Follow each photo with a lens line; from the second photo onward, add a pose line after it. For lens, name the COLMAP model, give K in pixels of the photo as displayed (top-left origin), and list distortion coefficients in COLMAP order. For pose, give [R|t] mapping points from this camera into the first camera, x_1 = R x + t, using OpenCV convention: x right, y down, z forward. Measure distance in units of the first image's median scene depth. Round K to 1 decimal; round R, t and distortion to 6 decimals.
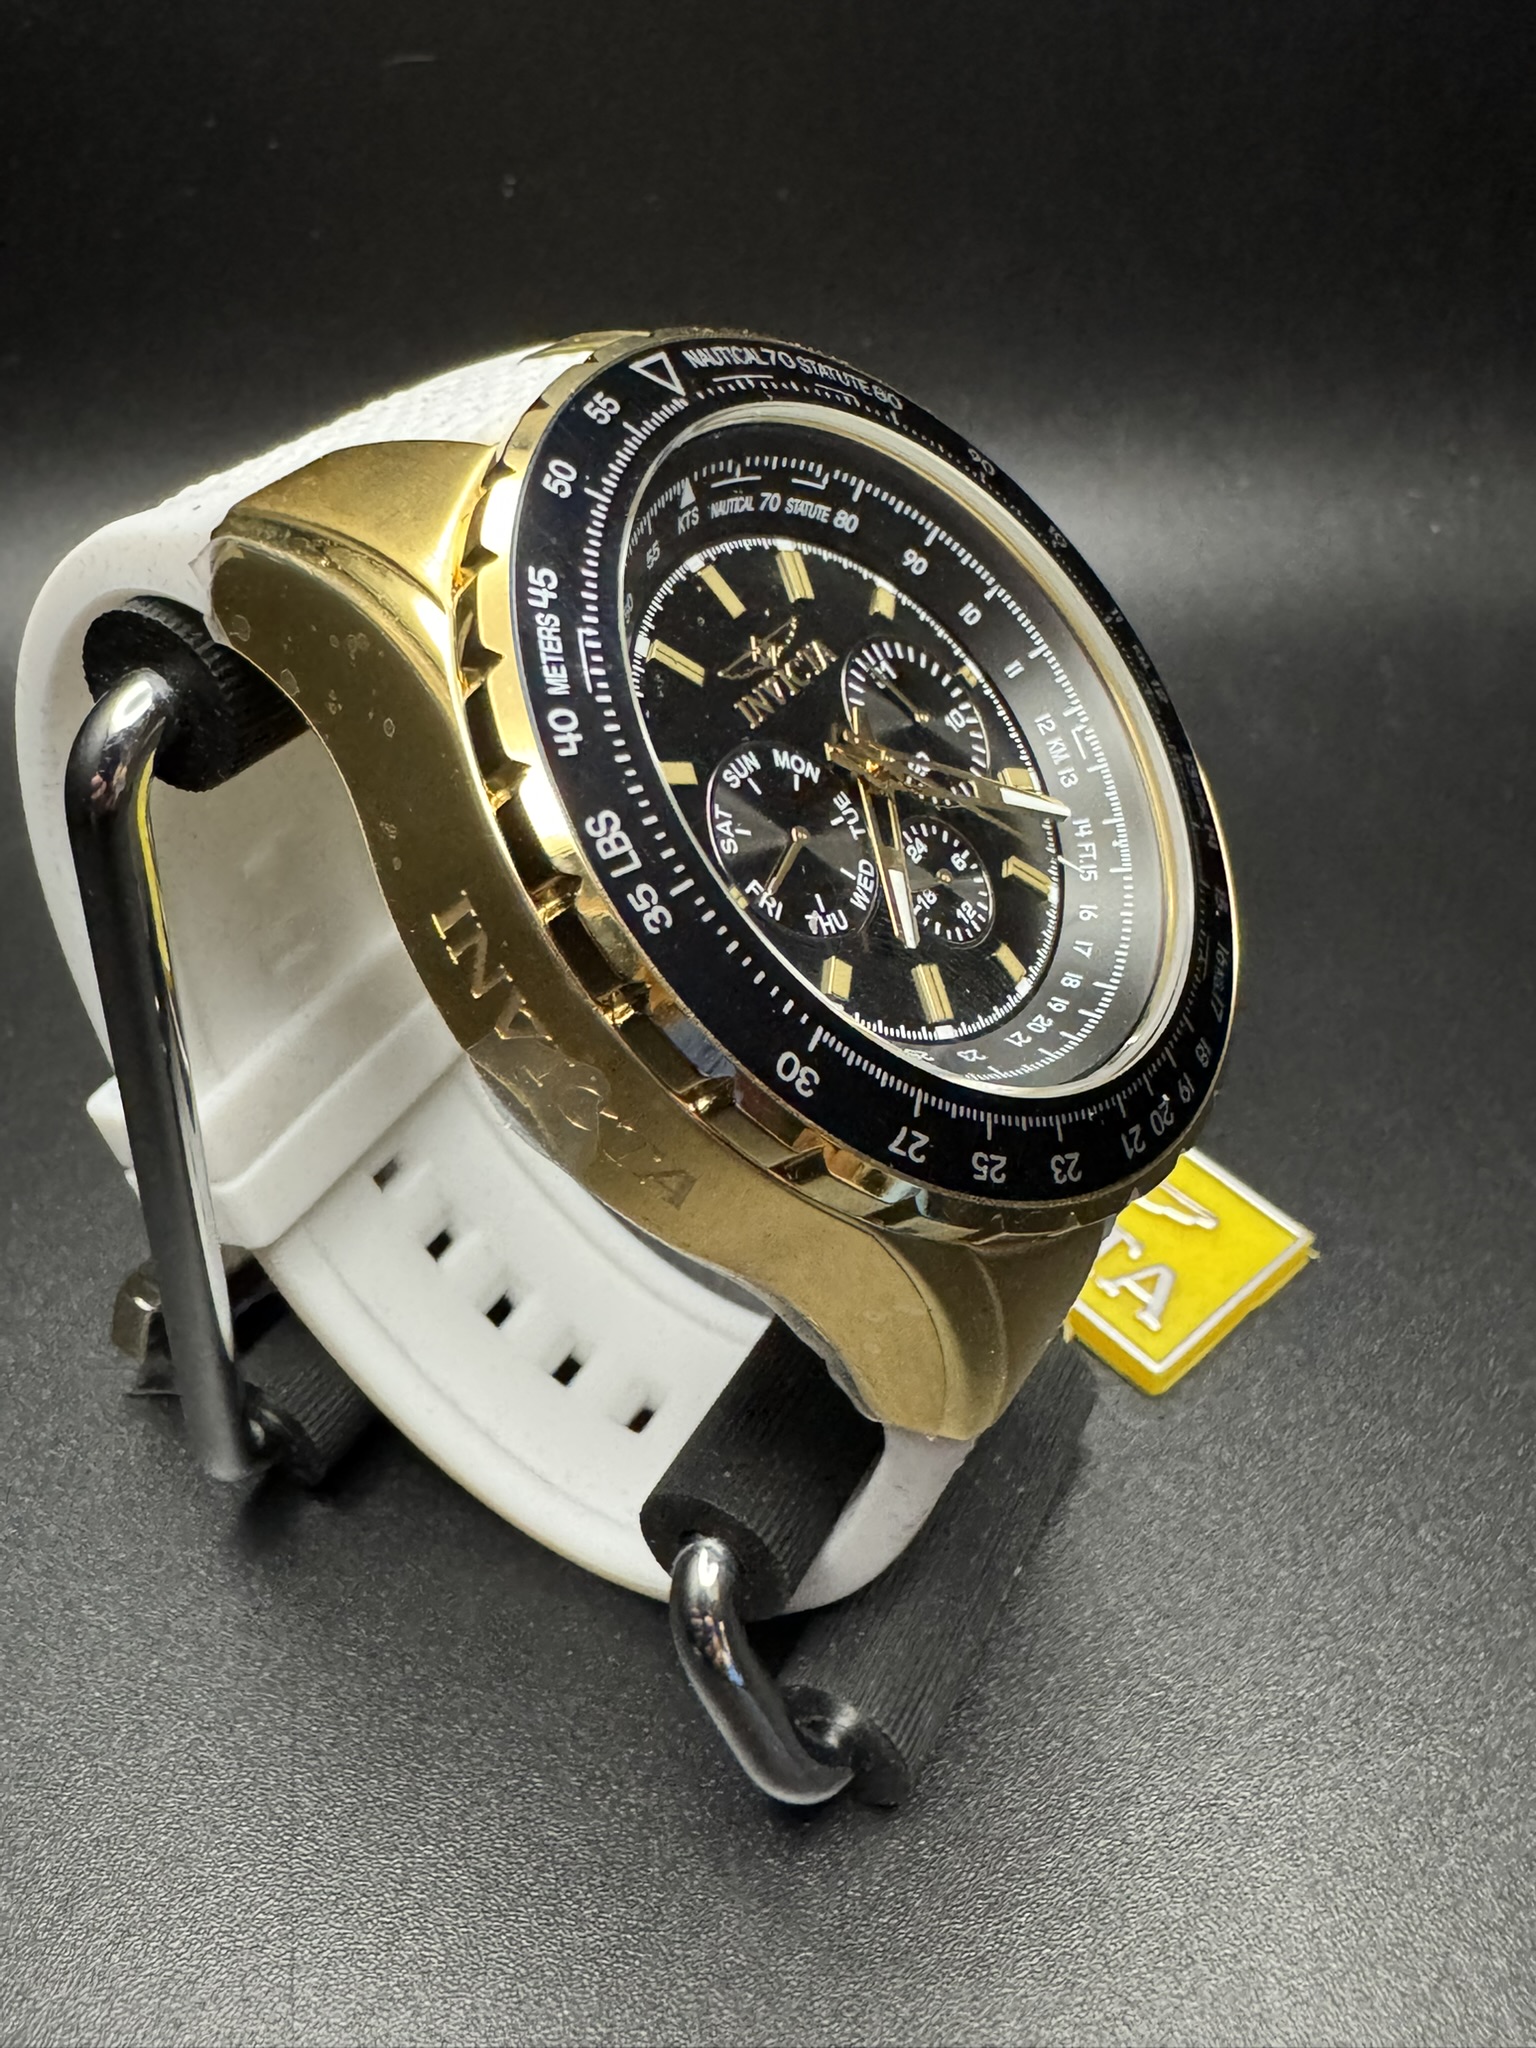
lens RADIAL K [[1690.2, 0, 776.6], [0, 1690.2, 1022.6], [0, 0, 1]] dist [-0.067175, -0.005728]
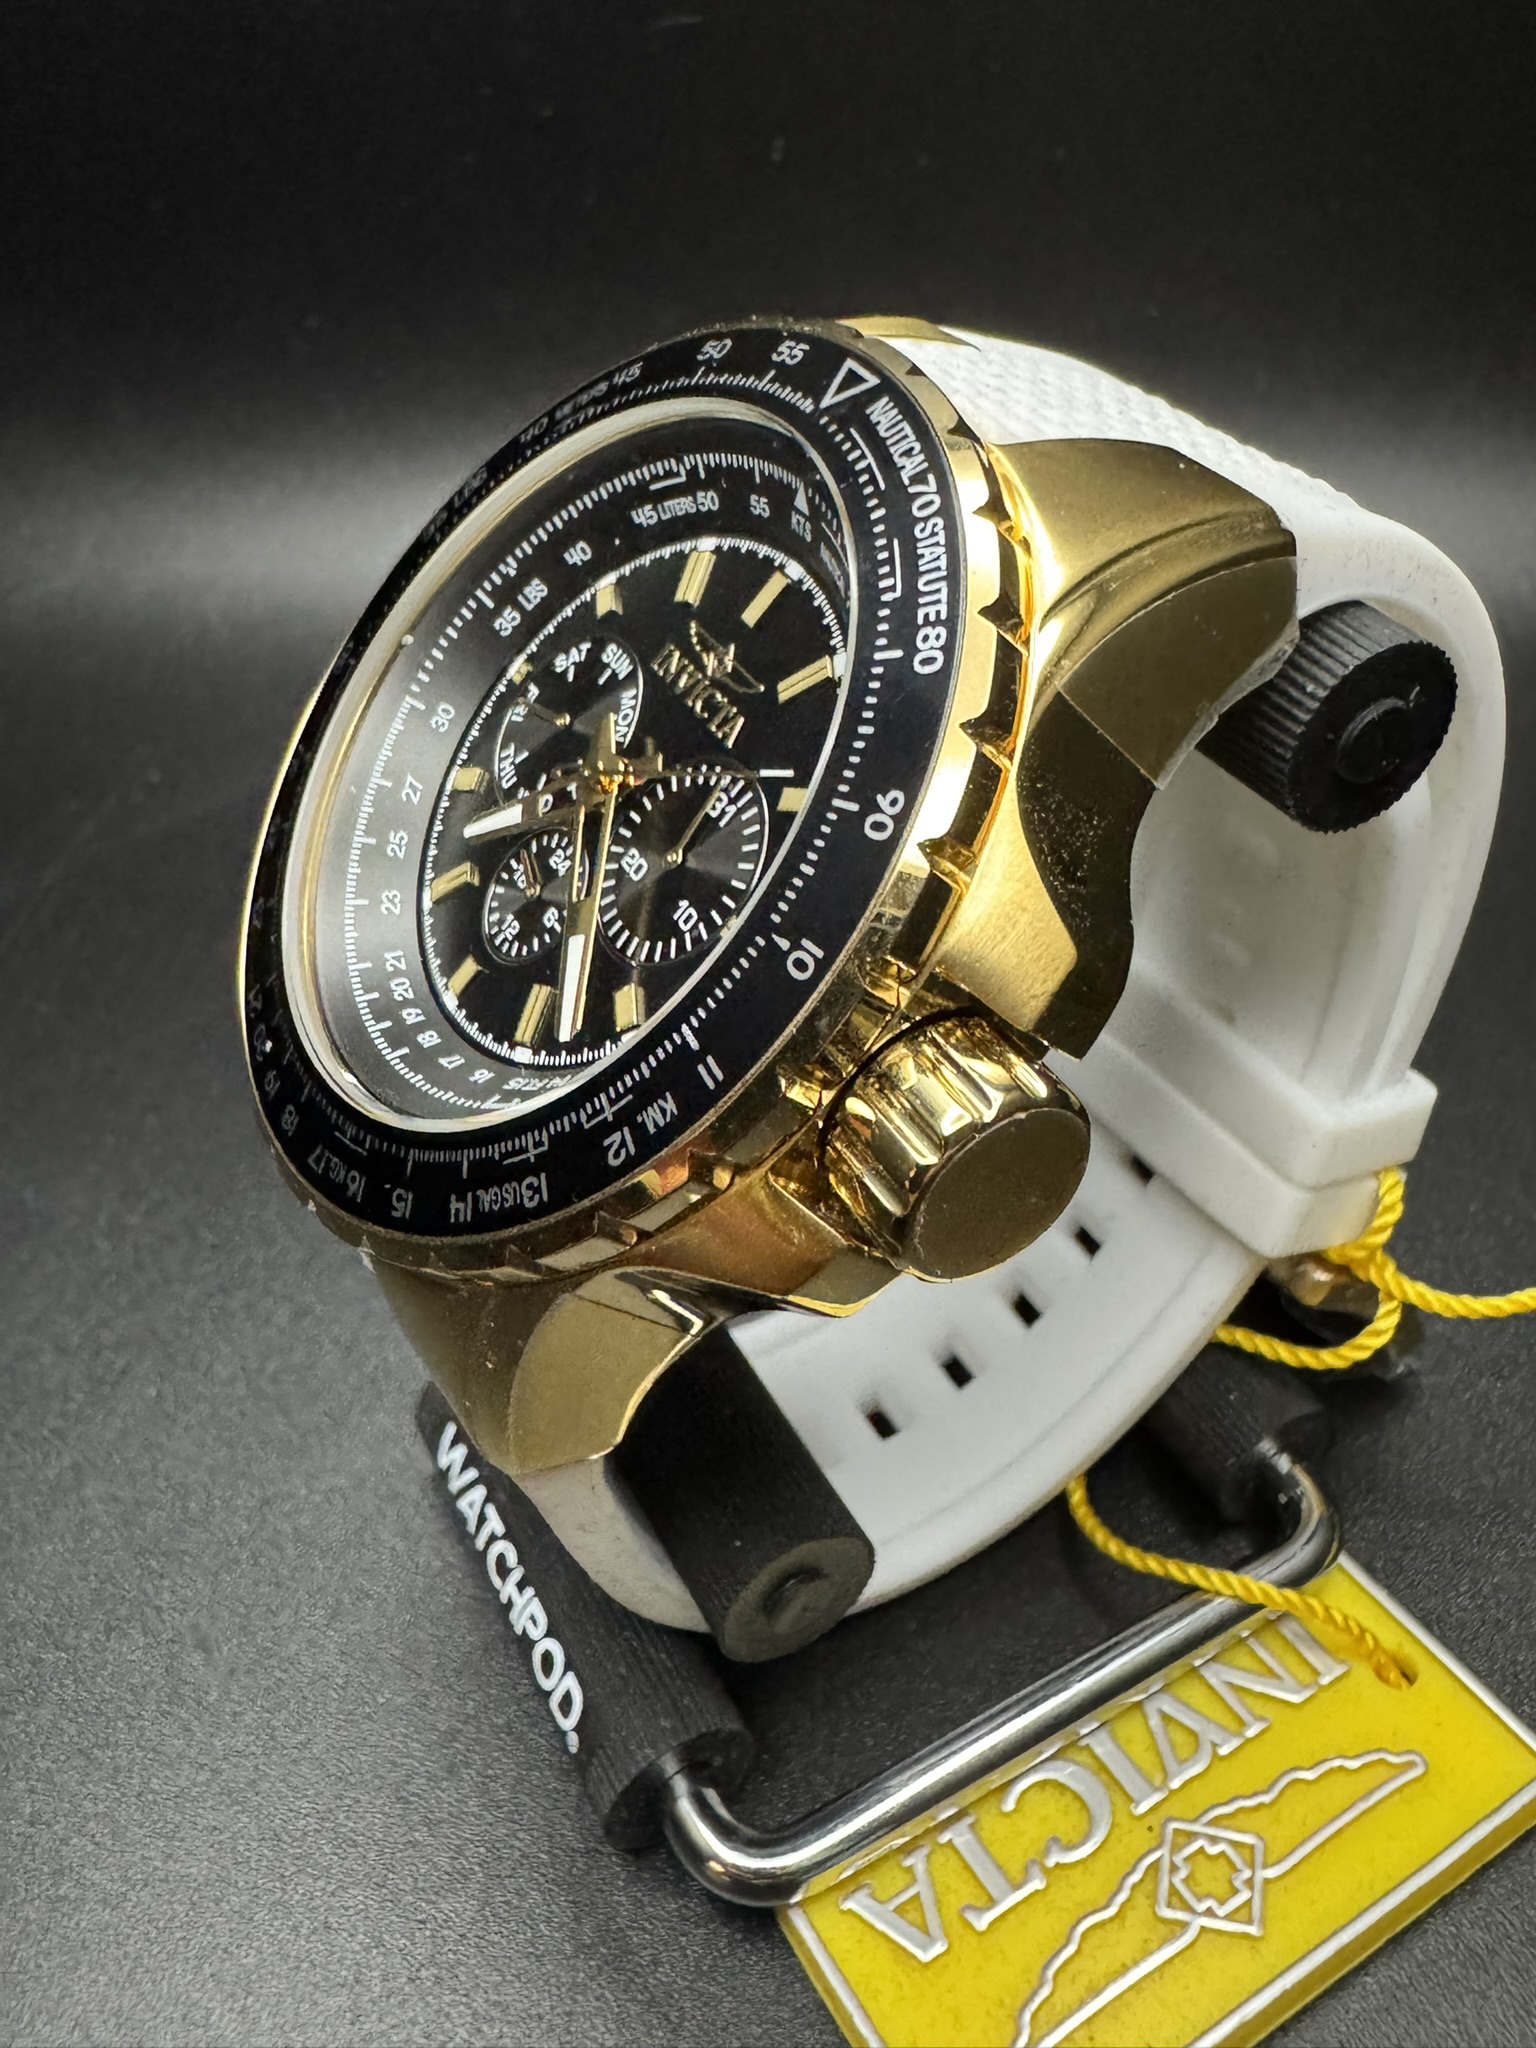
lens RADIAL K [[1690.2, 0, 776.6], [0, 1690.2, 1022.6], [0, 0, 1]] dist [-0.067175, -0.005728]
pose [[-0.533805, 0.556235, -0.636911, 0.741961], [-0.535001, 0.361130, 0.763779, -0.948279], [0.654849, 0.748457, 0.104814, 1.138357]]
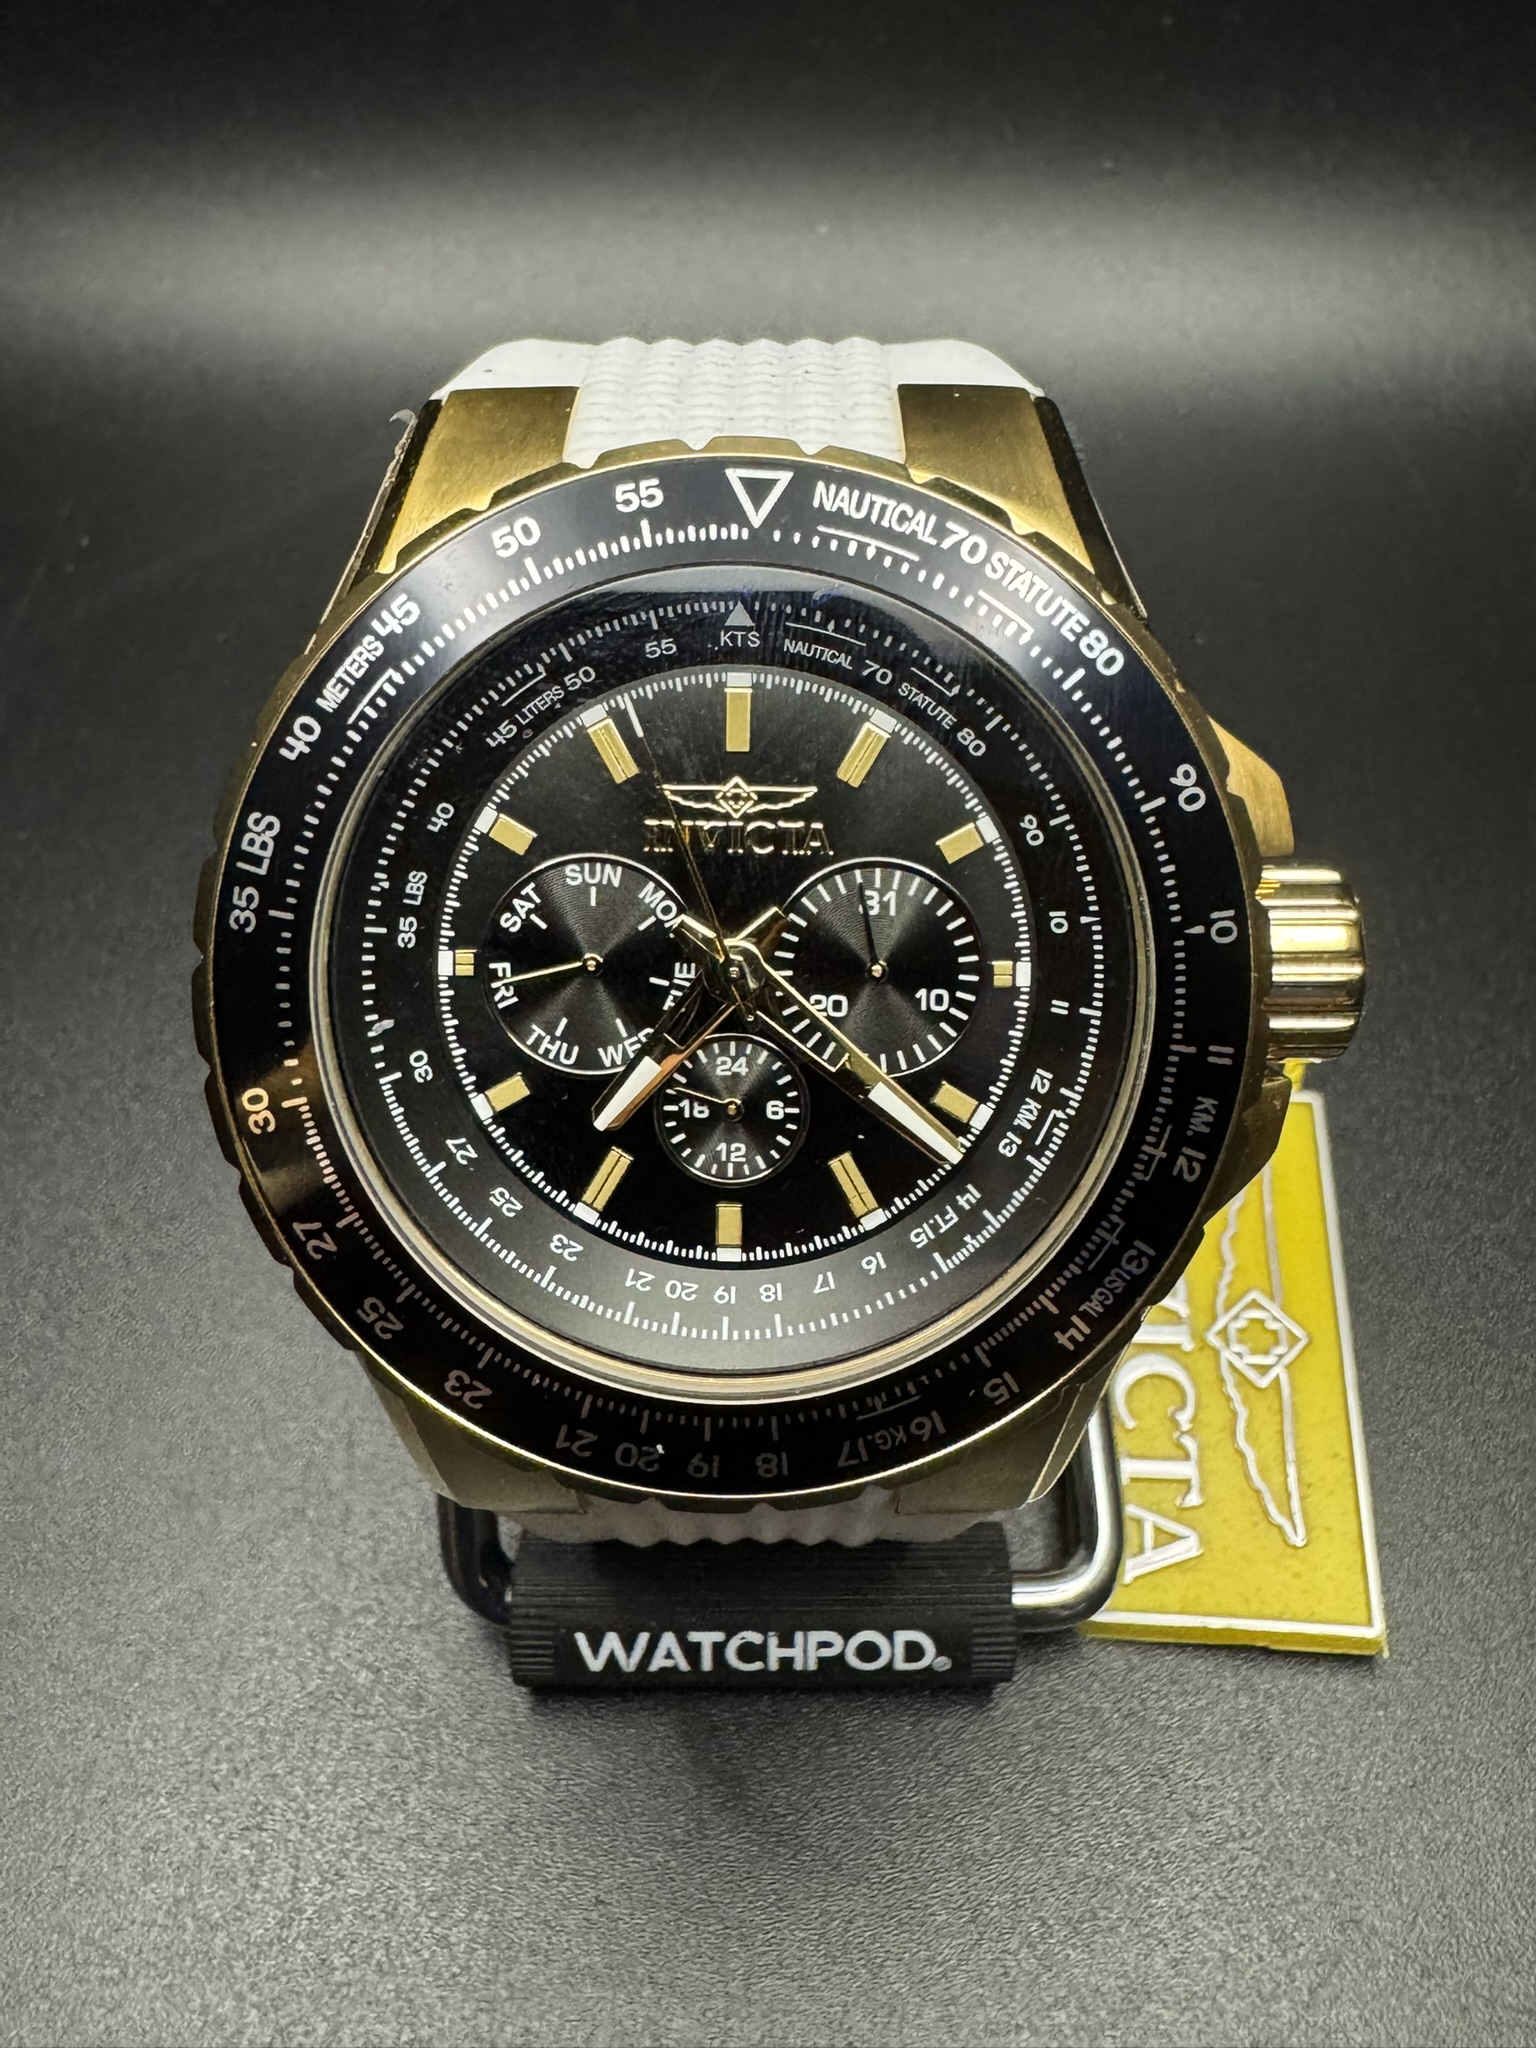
lens RADIAL K [[1707.1, 0, 768.0], [0, 1707.1, 937.7], [0, 0, 1]] dist [0.003360, 0.000965]
pose [[0.480719, 0.676834, -0.557499, 0.616154], [-0.554820, 0.727107, 0.404338, -0.589888], [0.679032, 0.114939, 0.725055, 0.354104]]
